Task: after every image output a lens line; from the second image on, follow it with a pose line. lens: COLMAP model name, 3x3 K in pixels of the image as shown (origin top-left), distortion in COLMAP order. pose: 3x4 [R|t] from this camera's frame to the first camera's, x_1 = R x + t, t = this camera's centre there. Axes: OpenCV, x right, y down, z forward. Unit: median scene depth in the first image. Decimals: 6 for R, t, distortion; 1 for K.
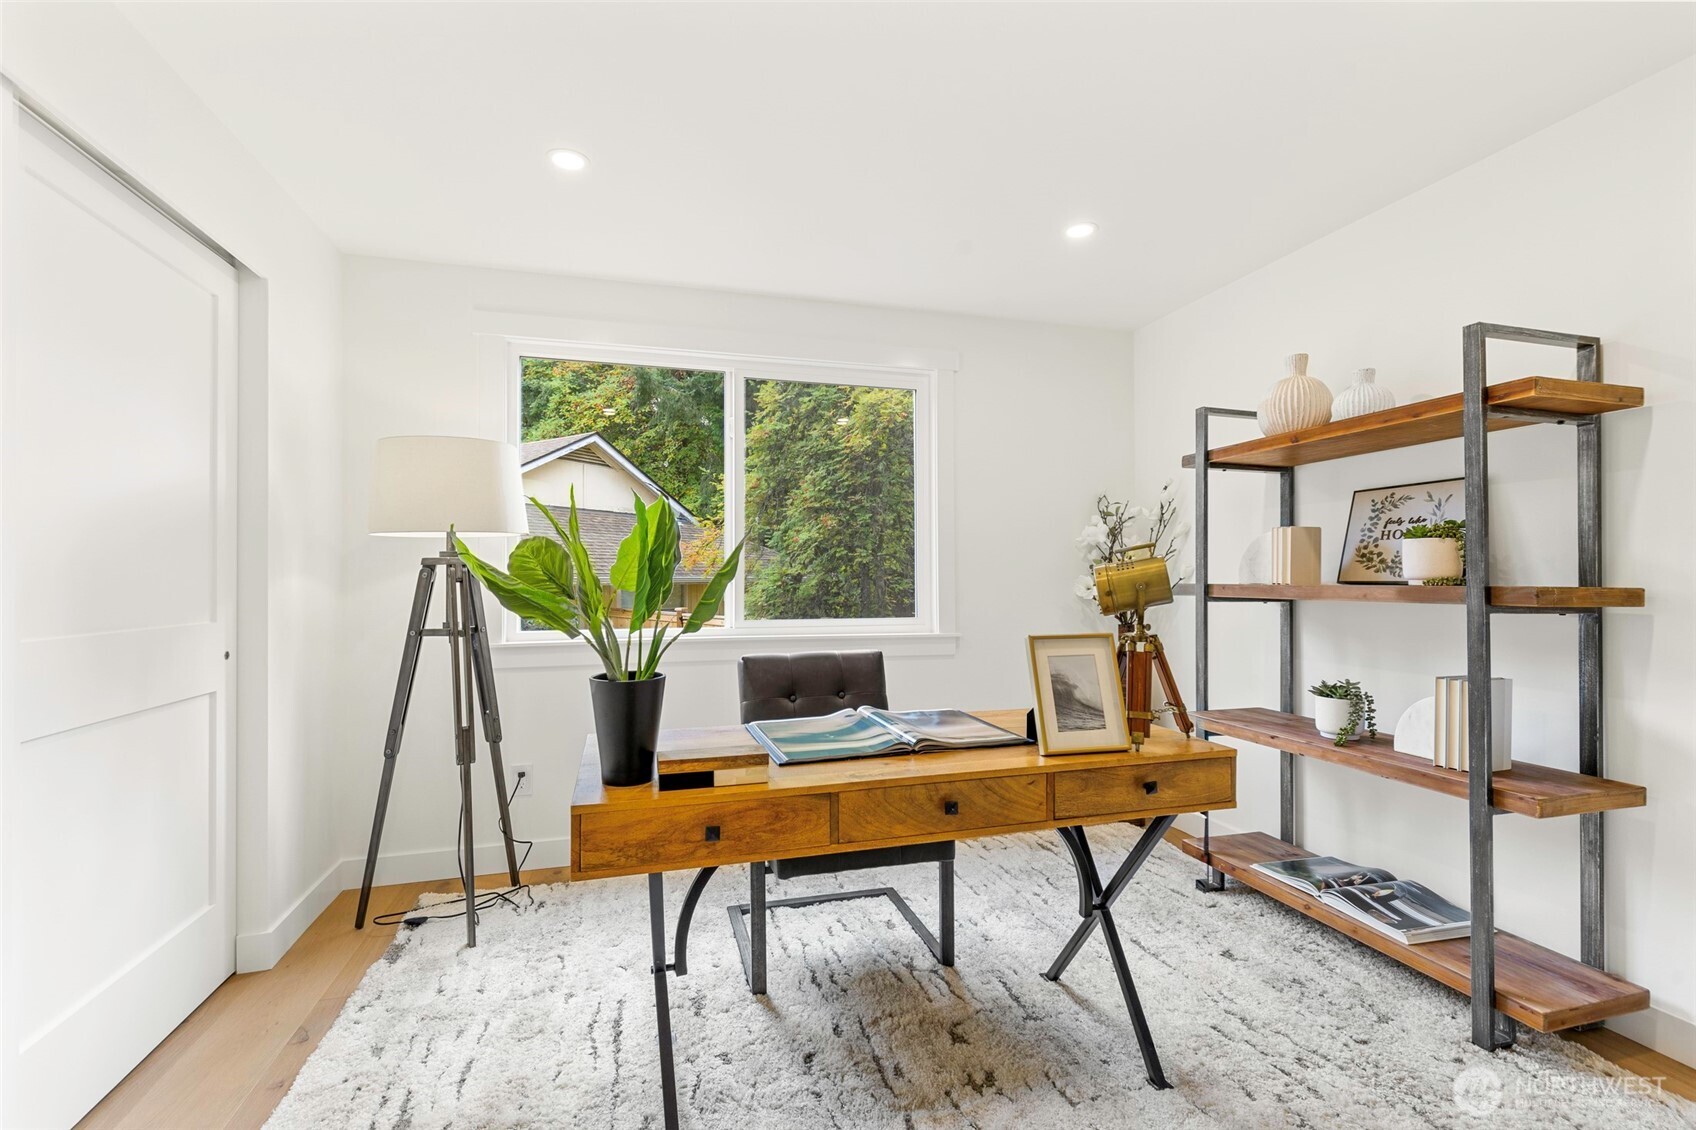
lens RADIAL K [[763.4, 0, 850.0], [0, 763.4, 565.5], [0, 0, 1]] dist [-0.002436, -0.001152]
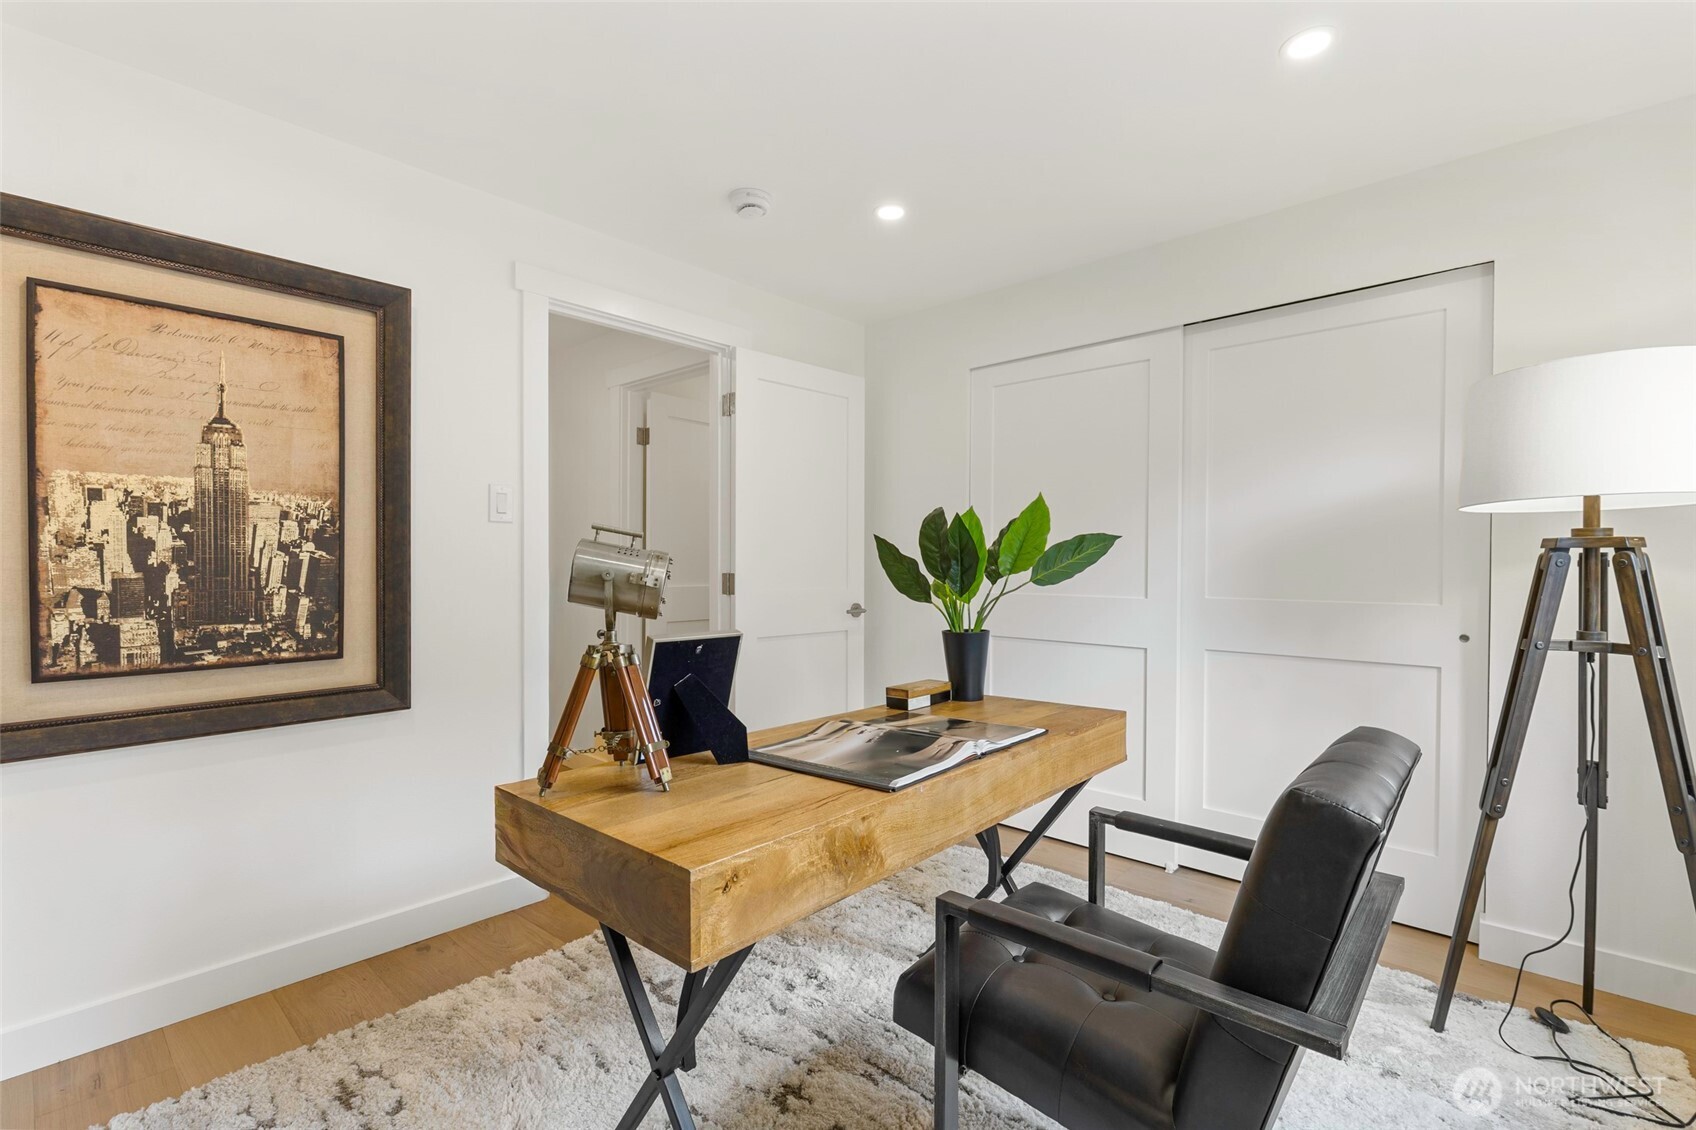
lens RADIAL K [[763.4, 0, 850.0], [0, 763.4, 565.5], [0, 0, 1]] dist [-0.002436, -0.001152]
pose [[-0.847428, 0.004095, -0.530894, 0.549266], [0.006142, 0.999979, -0.002091, 0.009429], [0.530875, -0.005033, -0.847435, 1.665397]]
